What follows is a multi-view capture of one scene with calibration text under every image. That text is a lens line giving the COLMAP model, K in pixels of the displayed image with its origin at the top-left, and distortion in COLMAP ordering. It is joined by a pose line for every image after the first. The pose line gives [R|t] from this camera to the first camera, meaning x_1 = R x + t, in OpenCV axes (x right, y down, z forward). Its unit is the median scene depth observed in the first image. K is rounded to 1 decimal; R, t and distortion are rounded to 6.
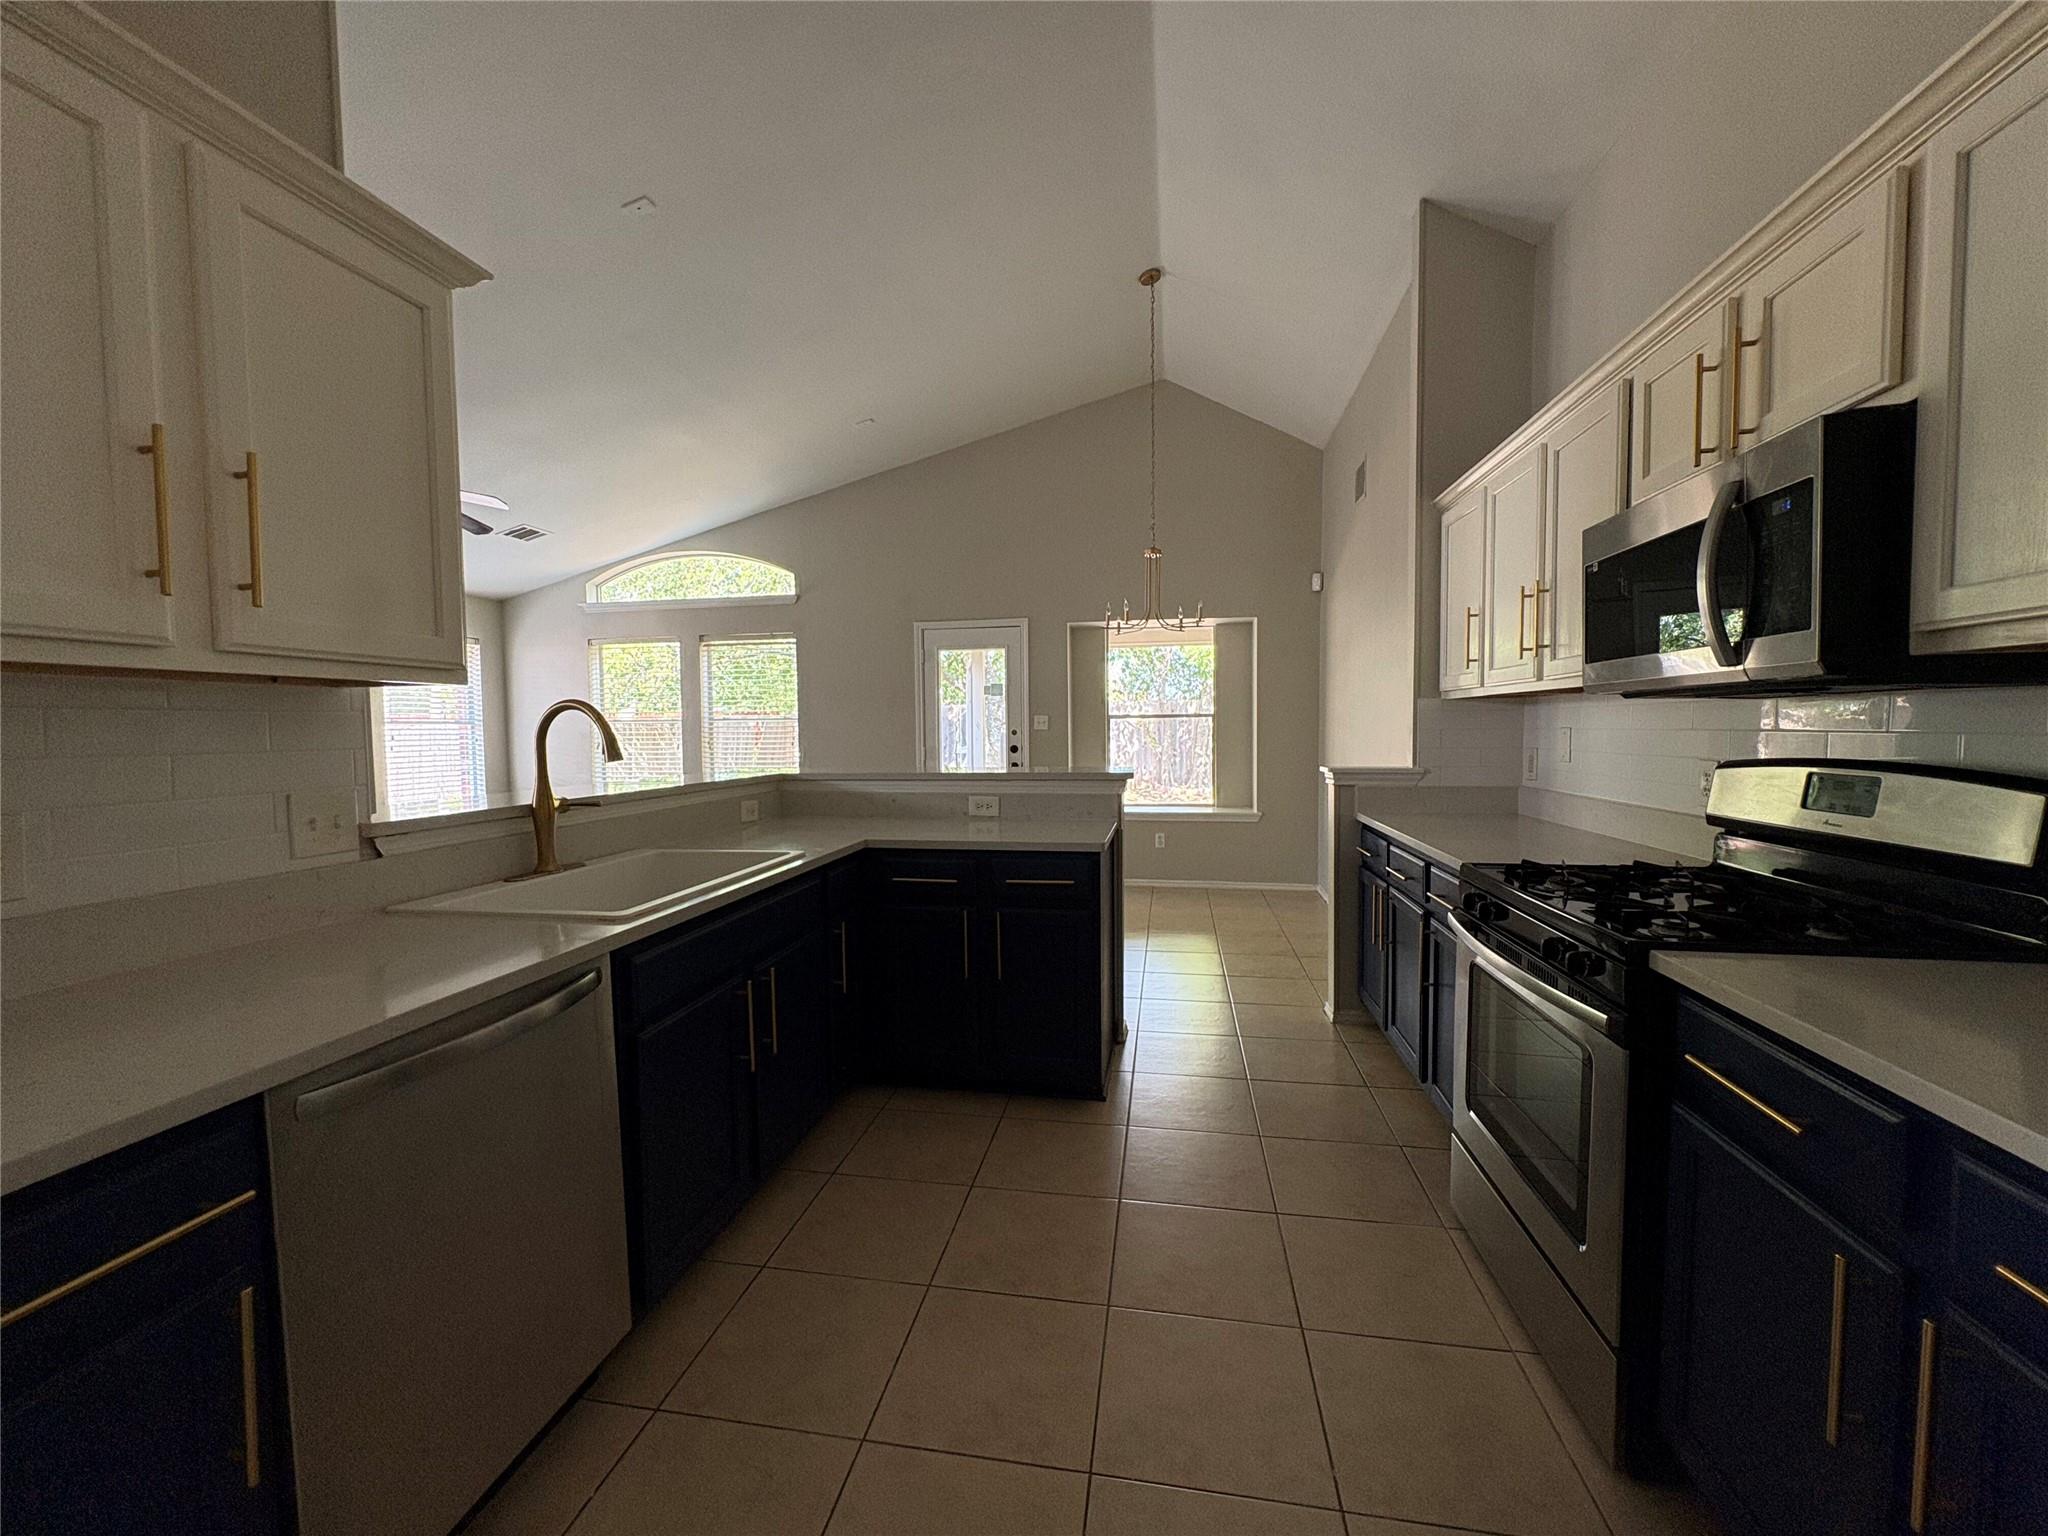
lens RADIAL K [[815.0, 0, 1025.7], [0, 815.0, 772.0], [0, 0, 1]] dist [0.001133, -0.001501]
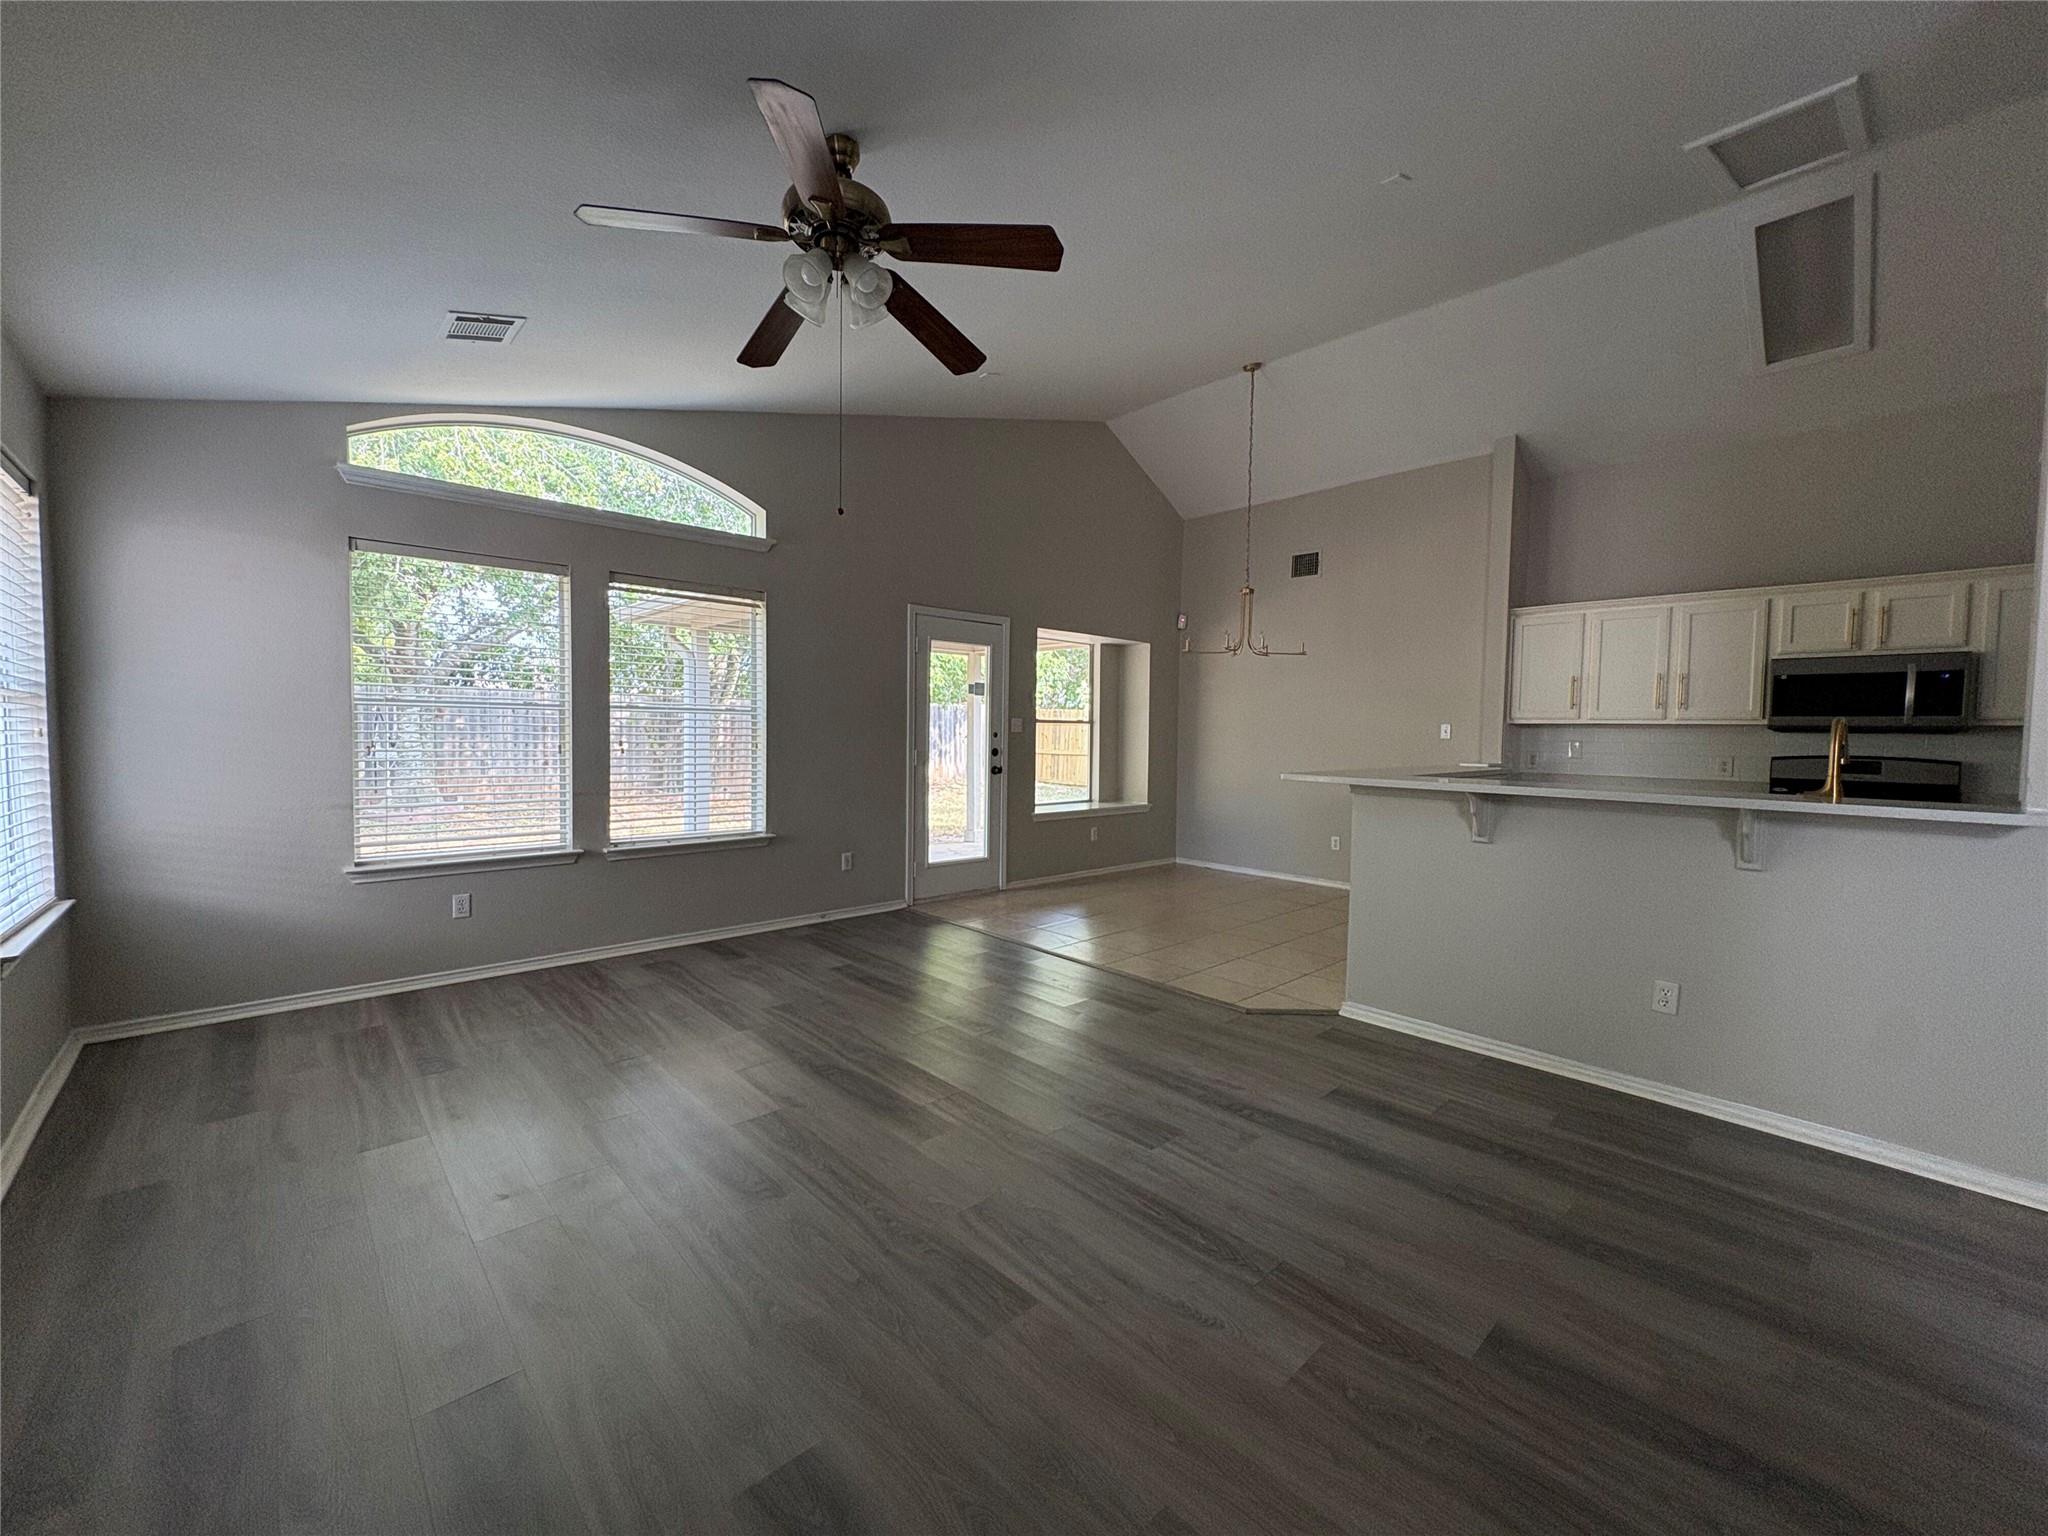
lens RADIAL K [[815.0, 0, 1028.6], [0, 815.0, 767.7], [0, 0, 1]] dist [0.001133, -0.001501]
pose [[0.597526, -0.017971, 0.801648, -1.577814], [0.023529, 0.999711, 0.004873, -0.028527], [-0.801504, 0.015951, 0.597777, 0.826410]]
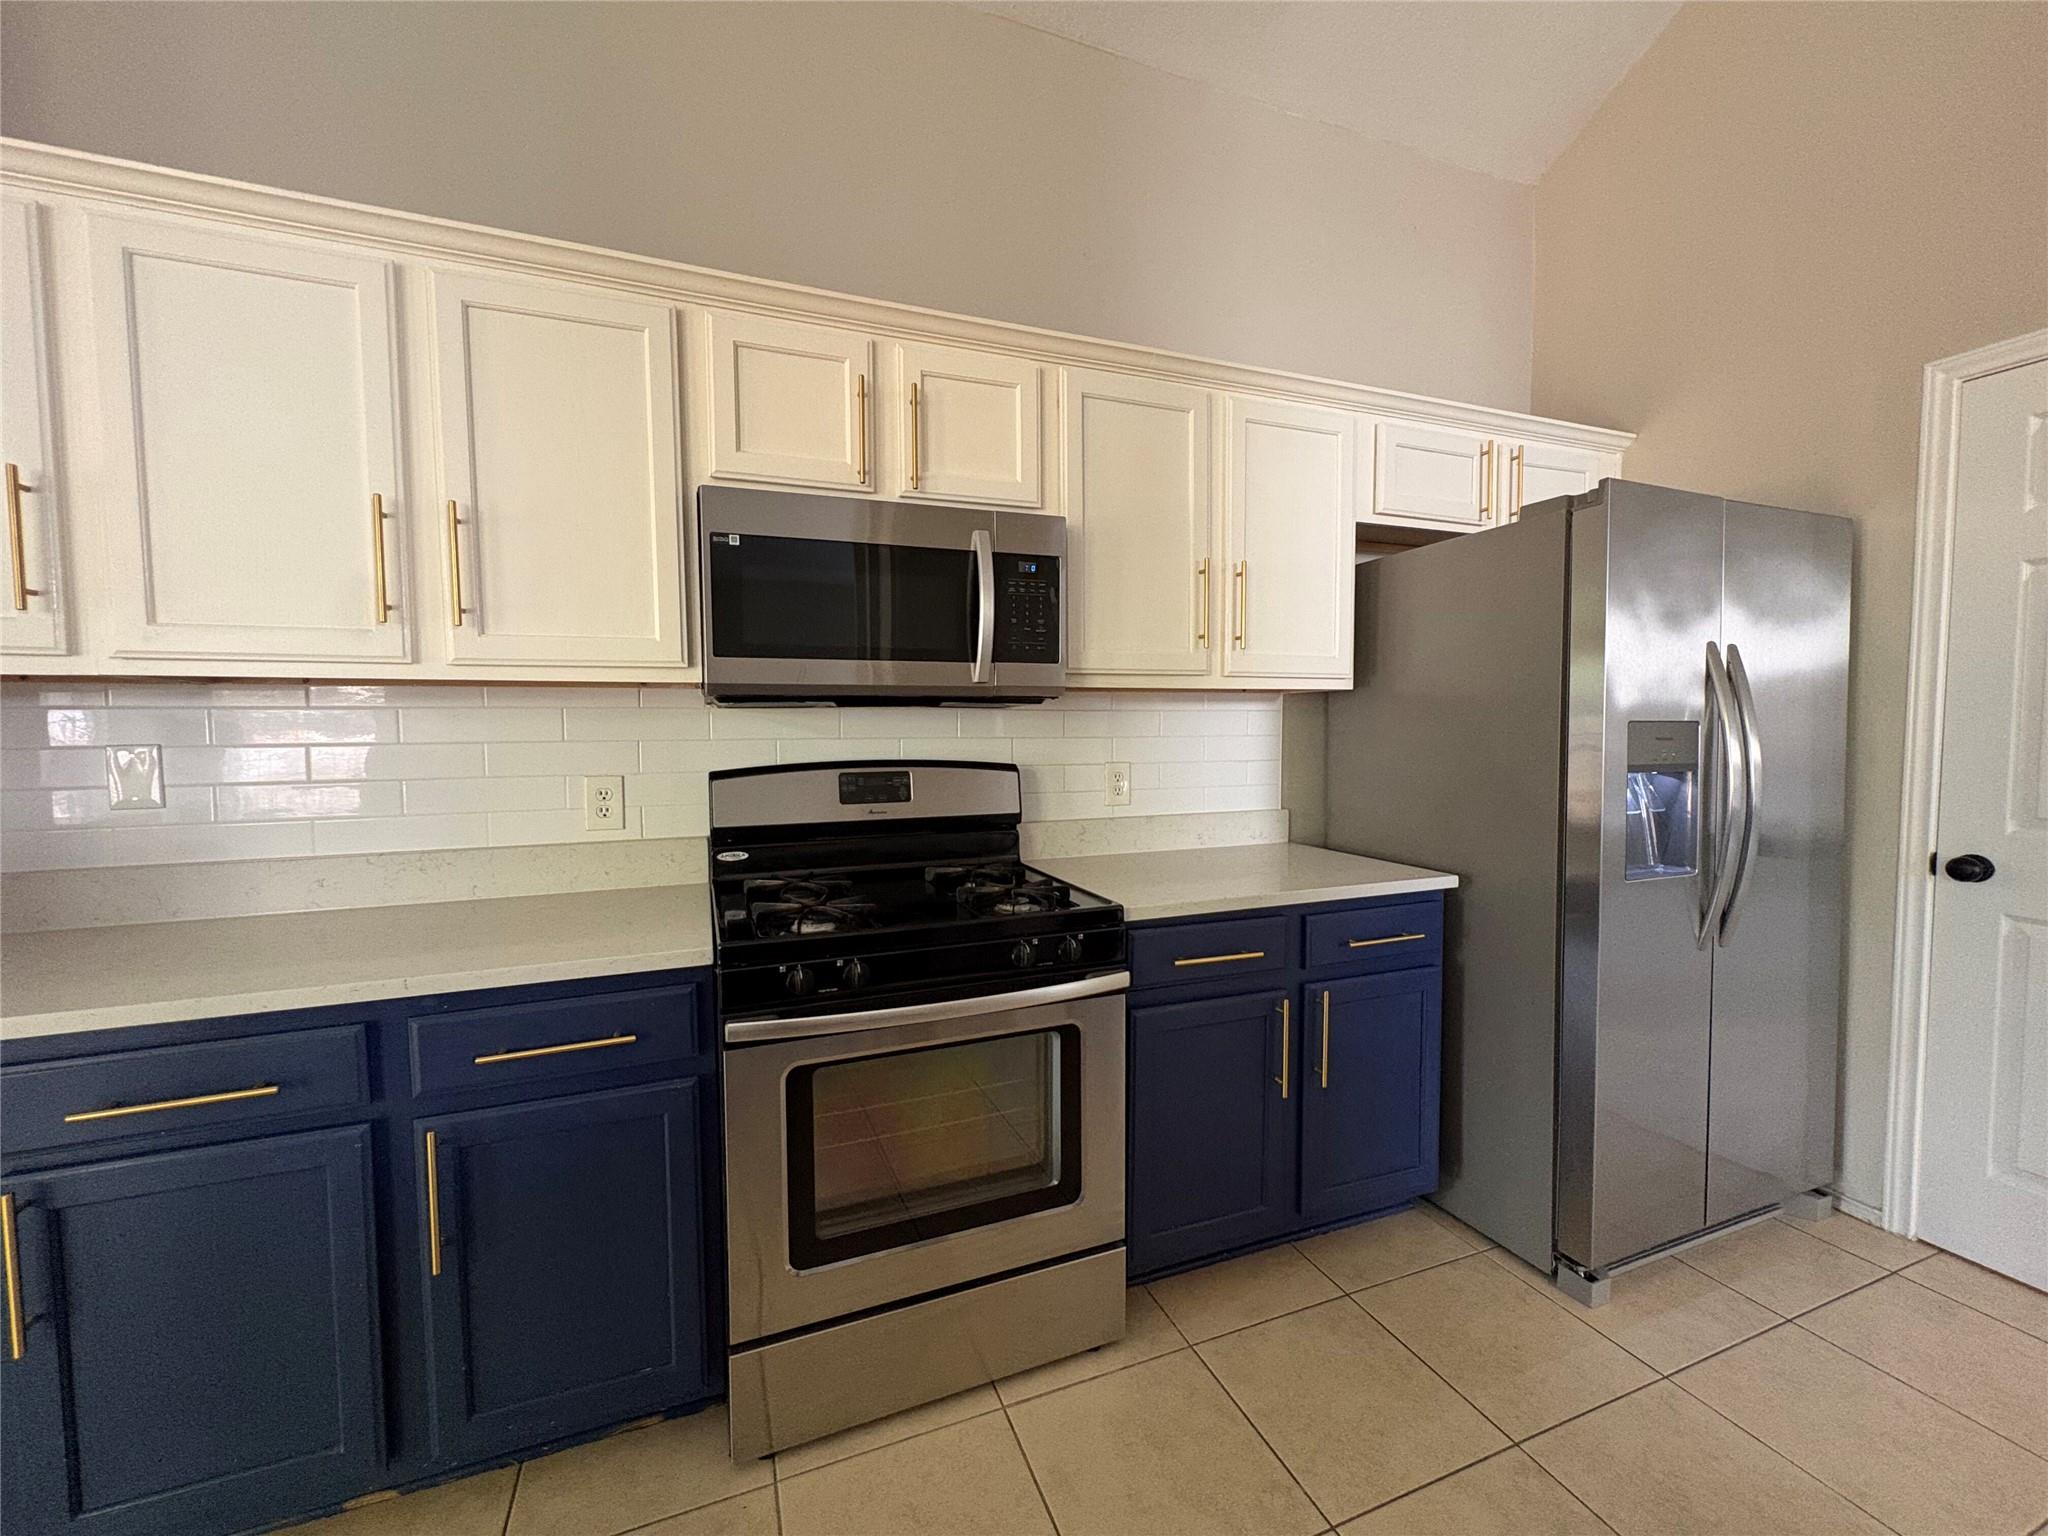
lens RADIAL K [[815.0, 0, 1021.2], [0, 815.0, 774.9], [0, 0, 1]] dist [0.001133, -0.001501]
pose [[-0.515776, -0.036670, 0.855938, -0.094613], [0.059997, 0.995085, 0.078785, -0.038997], [-0.854620, 0.091990, -0.511041, 0.726960]]
